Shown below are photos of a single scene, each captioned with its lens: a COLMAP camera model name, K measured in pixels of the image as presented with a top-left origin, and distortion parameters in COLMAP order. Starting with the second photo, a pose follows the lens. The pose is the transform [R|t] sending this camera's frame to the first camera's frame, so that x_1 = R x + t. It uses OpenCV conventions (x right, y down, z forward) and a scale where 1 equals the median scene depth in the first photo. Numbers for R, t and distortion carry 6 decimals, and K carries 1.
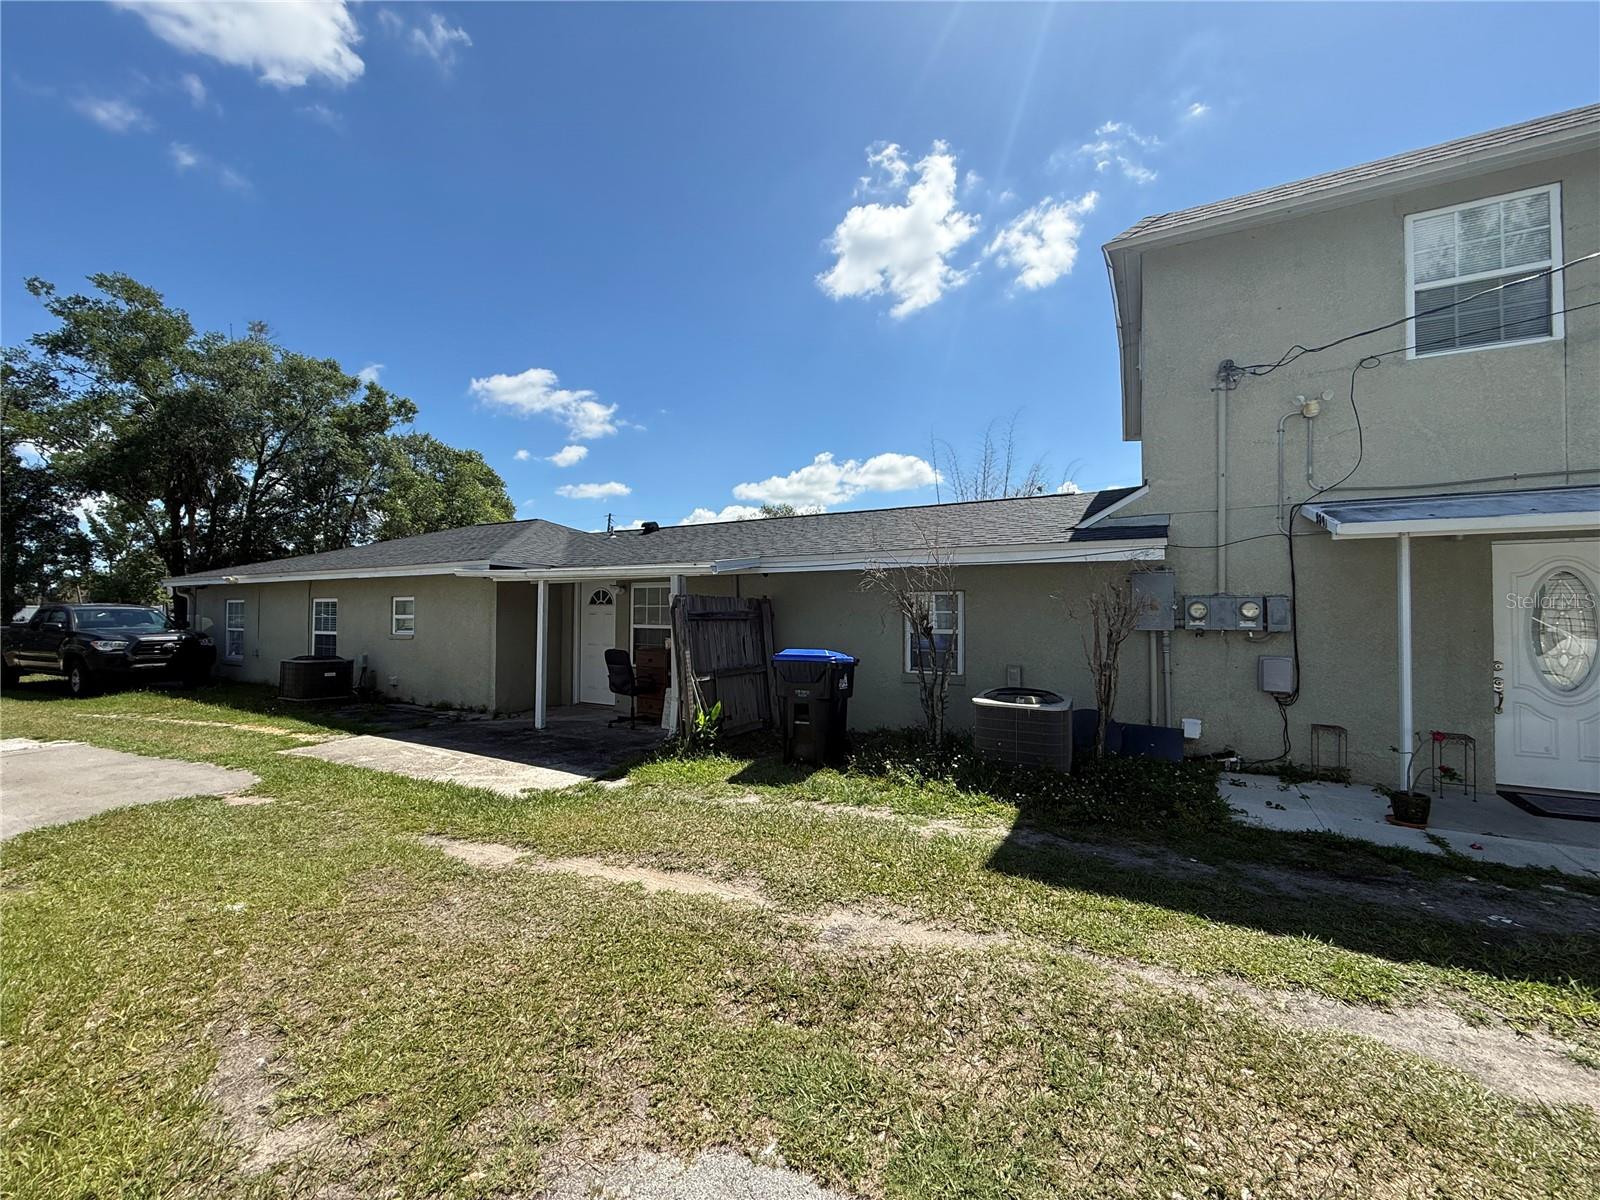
lens RADIAL K [[645.3, 0, 795.0], [0, 645.3, 599.1], [0, 0, 1]] dist [0.002344, -0.000398]
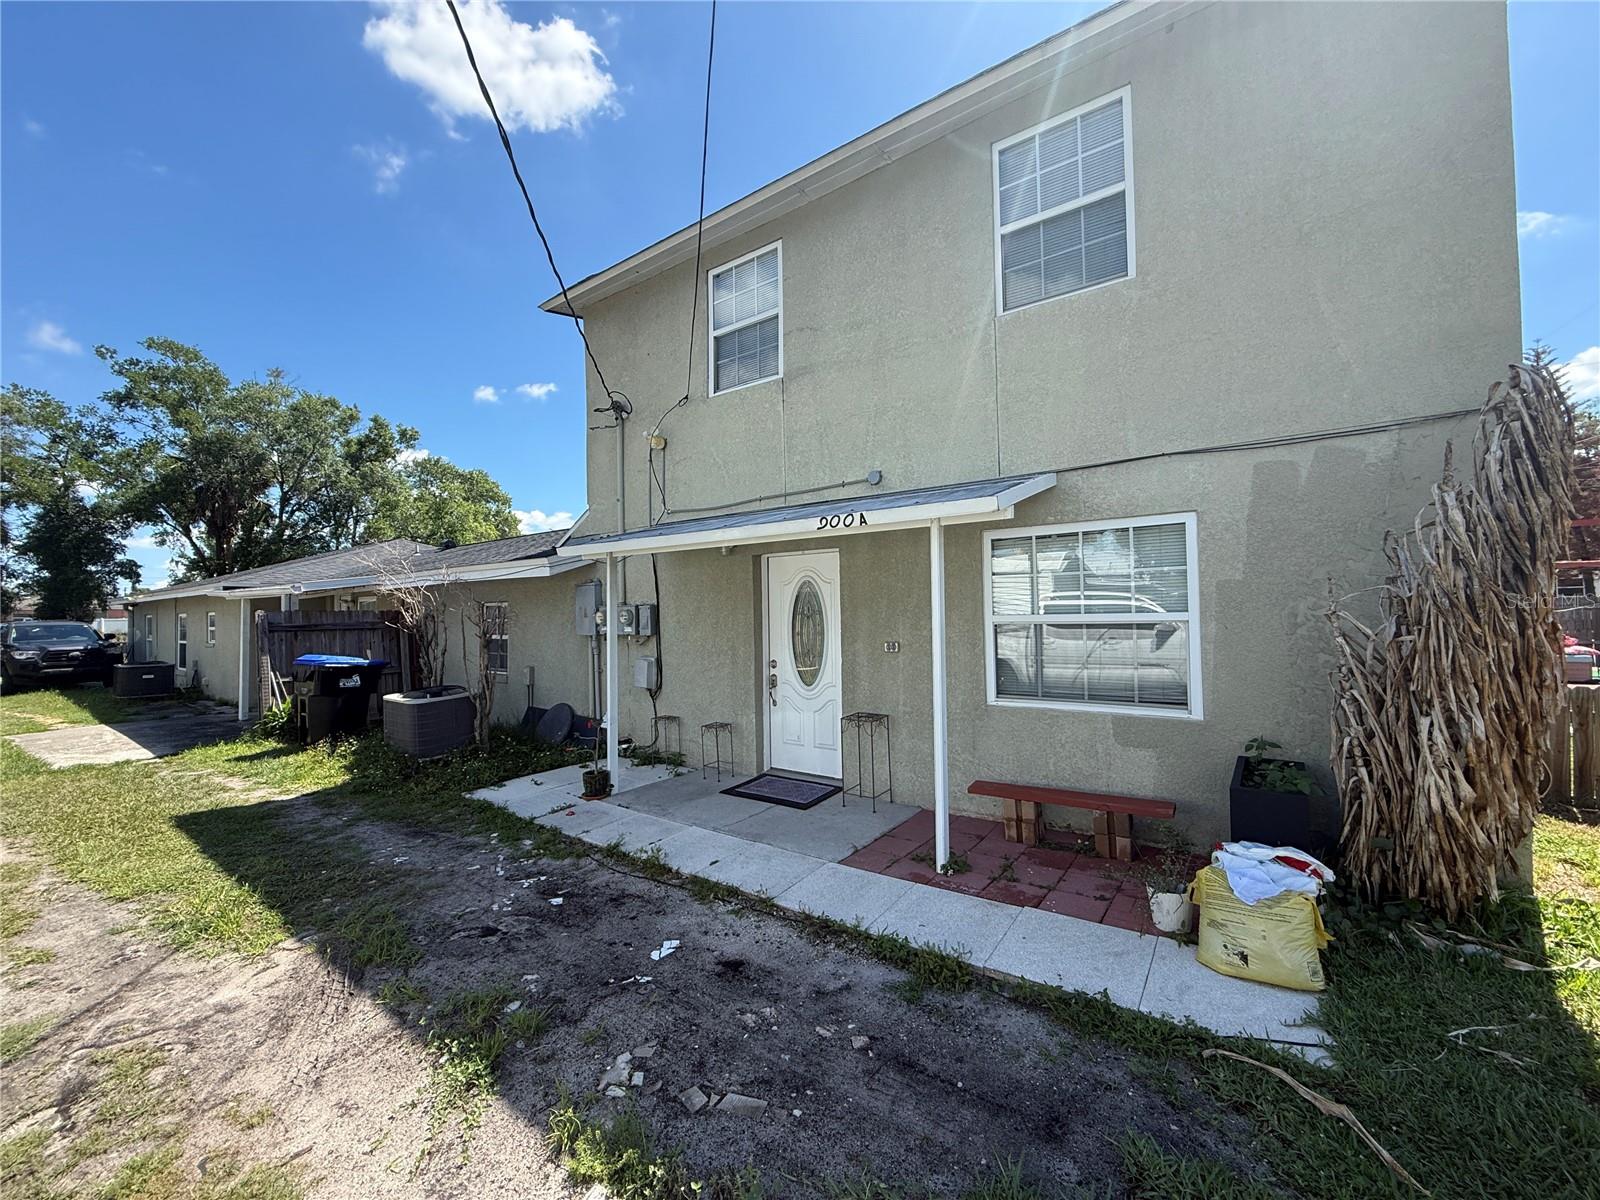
lens RADIAL K [[645.3, 0, 804.2], [0, 645.3, 602.9], [0, 0, 1]] dist [0.002344, -0.000398]
pose [[0.991537, -0.020902, -0.128130, 0.257267], [0.022165, 0.999719, 0.008439, -0.002560], [0.127918, -0.011207, 0.991721, -0.023900]]
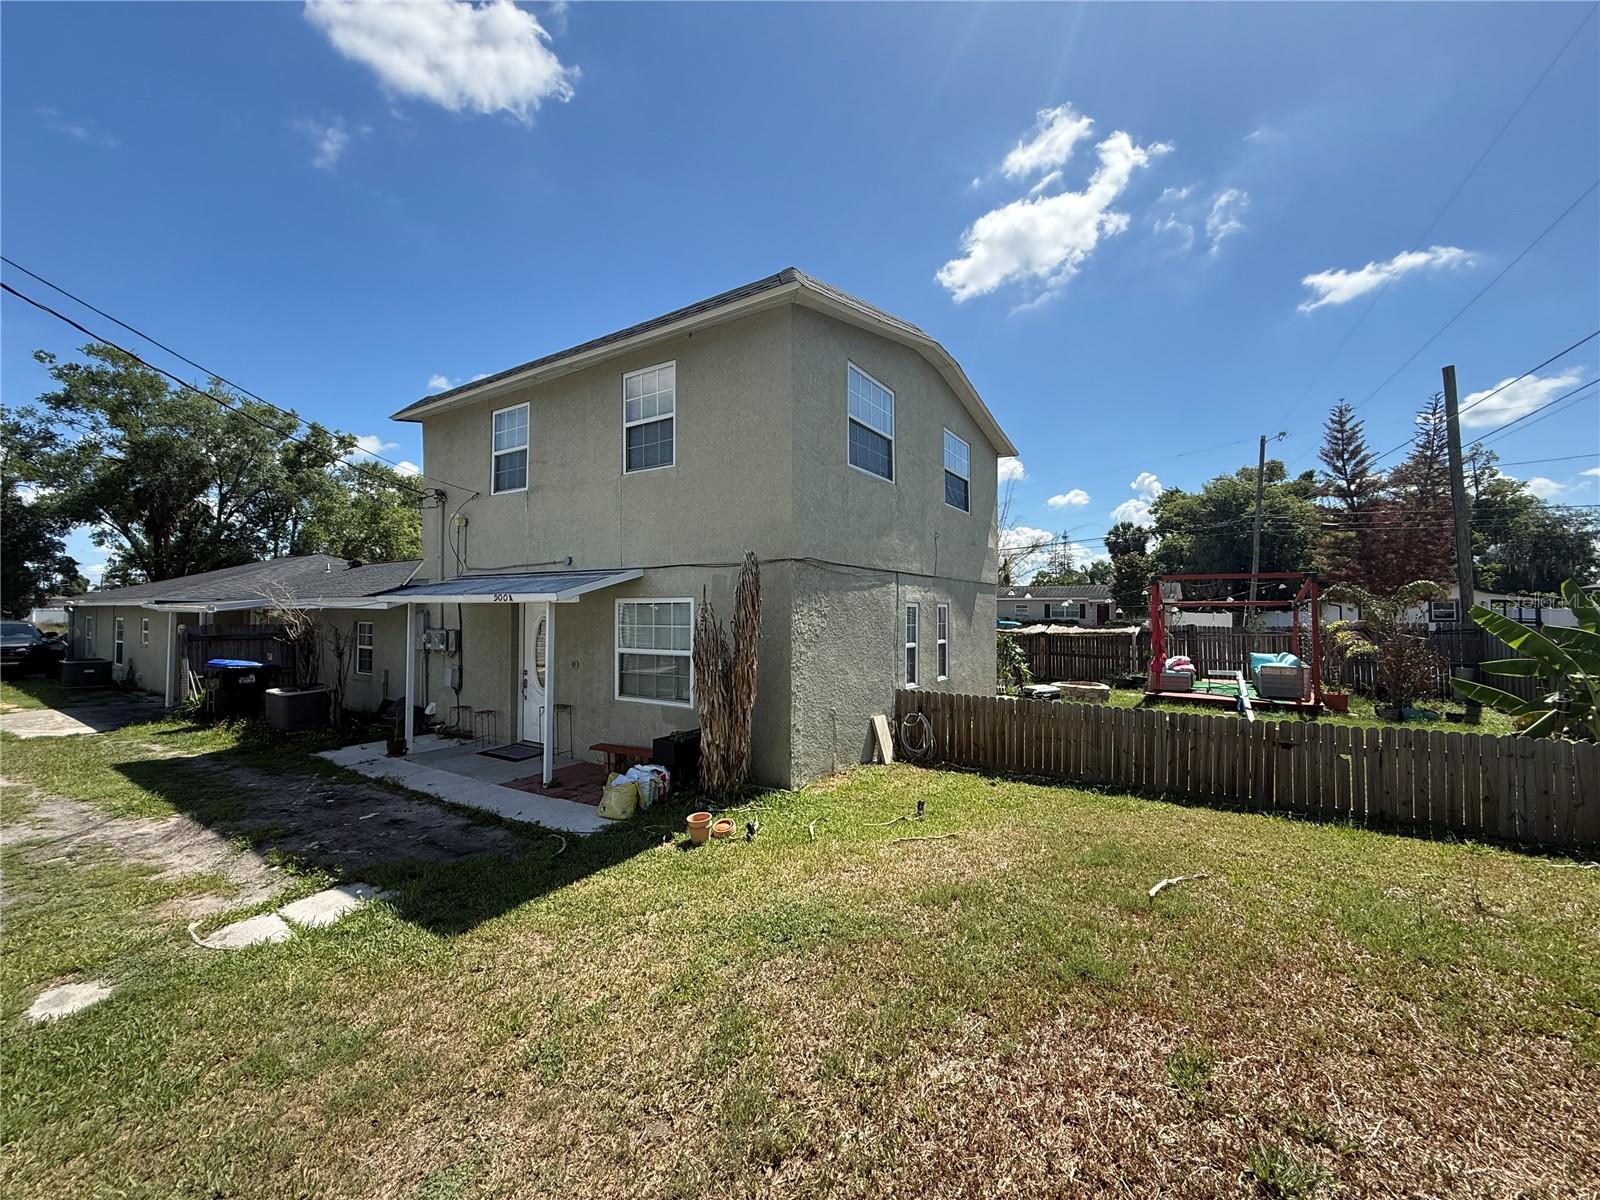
lens RADIAL K [[645.3, 0, 808.6], [0, 645.3, 604.5], [0, 0, 1]] dist [0.002344, -0.000398]
pose [[0.997083, -0.000839, -0.076322, 0.395944], [0.001925, 0.999898, 0.014154, -0.020733], [0.076302, -0.014260, 0.996983, -0.136274]]
